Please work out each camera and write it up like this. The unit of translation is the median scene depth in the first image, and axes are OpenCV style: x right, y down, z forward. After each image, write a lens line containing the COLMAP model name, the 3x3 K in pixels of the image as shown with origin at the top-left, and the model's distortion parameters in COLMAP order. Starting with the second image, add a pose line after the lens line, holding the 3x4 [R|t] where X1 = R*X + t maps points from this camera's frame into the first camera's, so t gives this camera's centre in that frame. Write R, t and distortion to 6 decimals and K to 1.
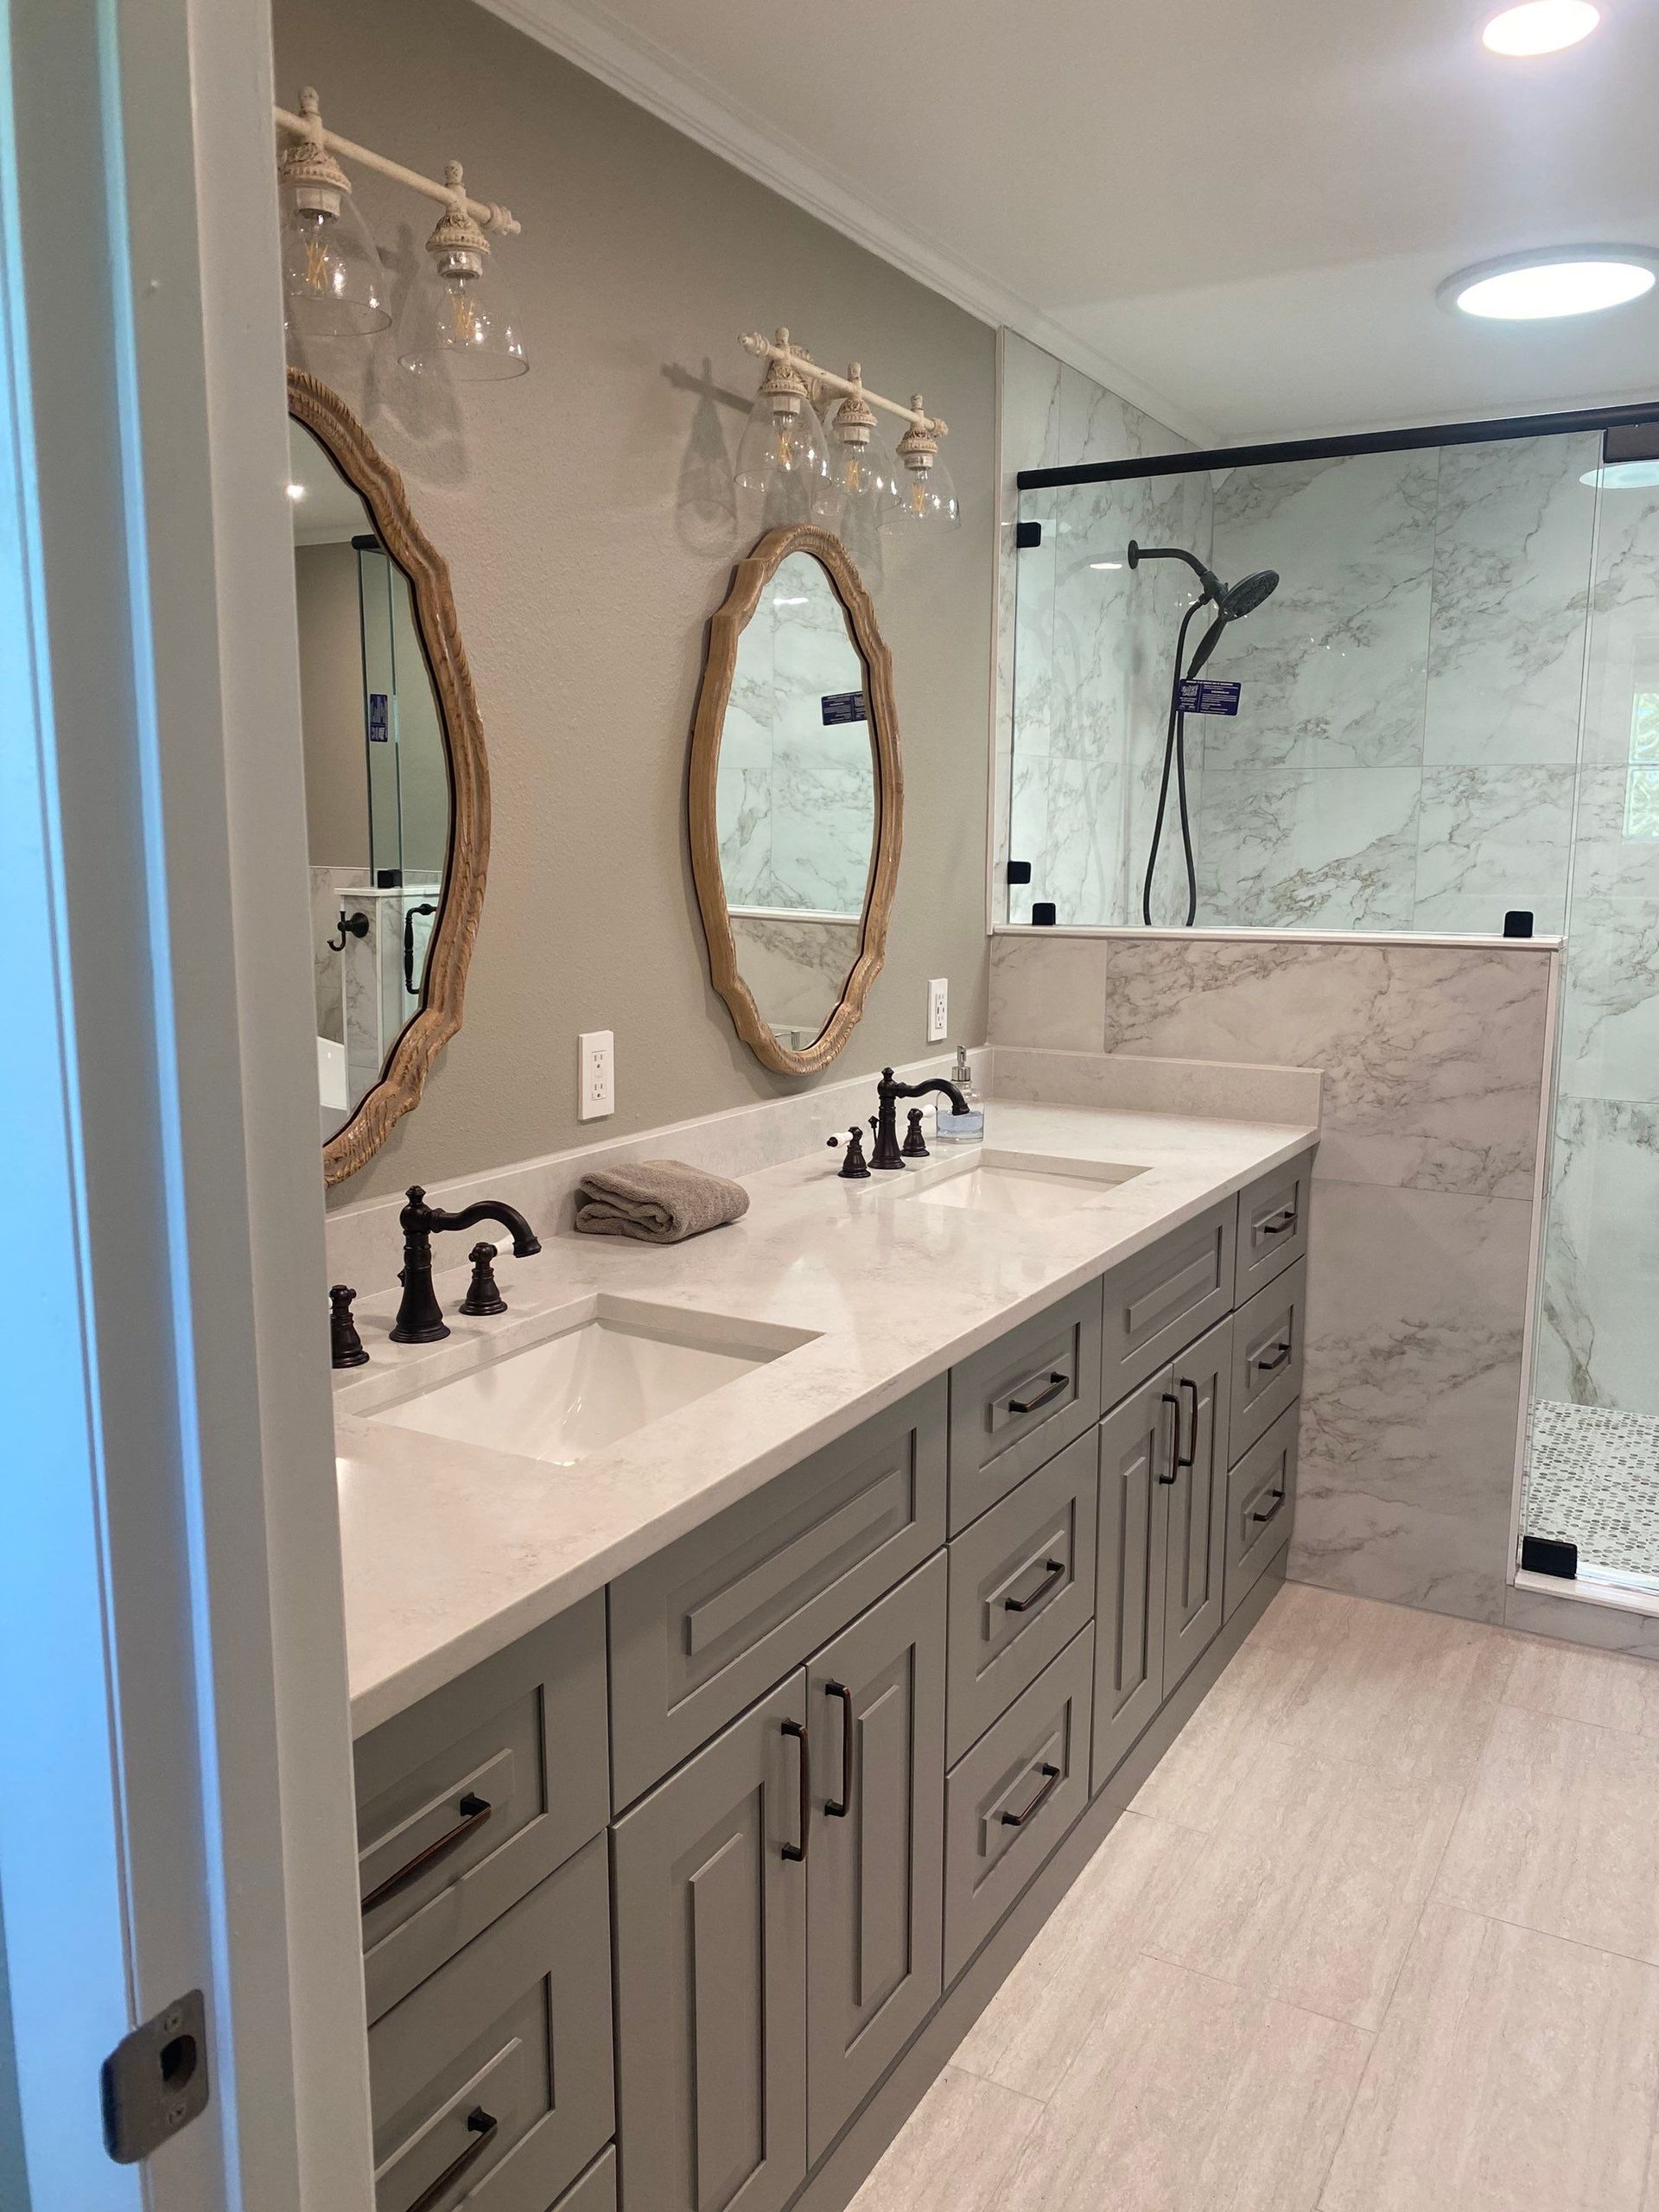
lens RADIAL K [[1661.4, 0, 829.5], [0, 1661.4, 1106.0], [0, 0, 1]] dist [0.141261, -0.258863]
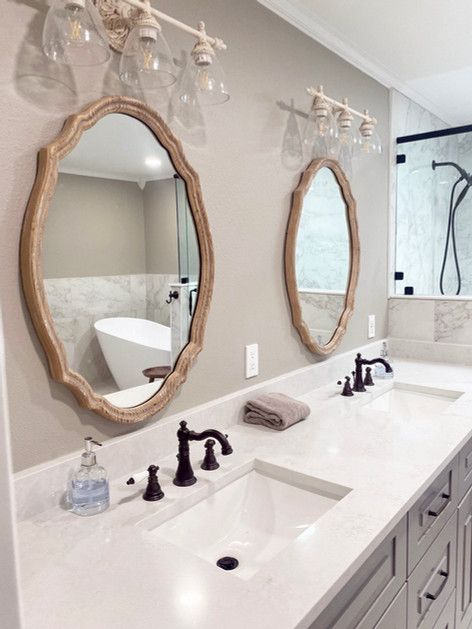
lens RADIAL K [[472.4, 0, 236.0], [0, 472.4, 314.5], [0, 0, 1]] dist [0.141261, -0.258863]
pose [[0.987324, -0.006343, -0.158589, -0.041505], [-0.000092, 0.999178, -0.040533, -0.058807], [0.158715, 0.040034, 0.986512, 0.225575]]
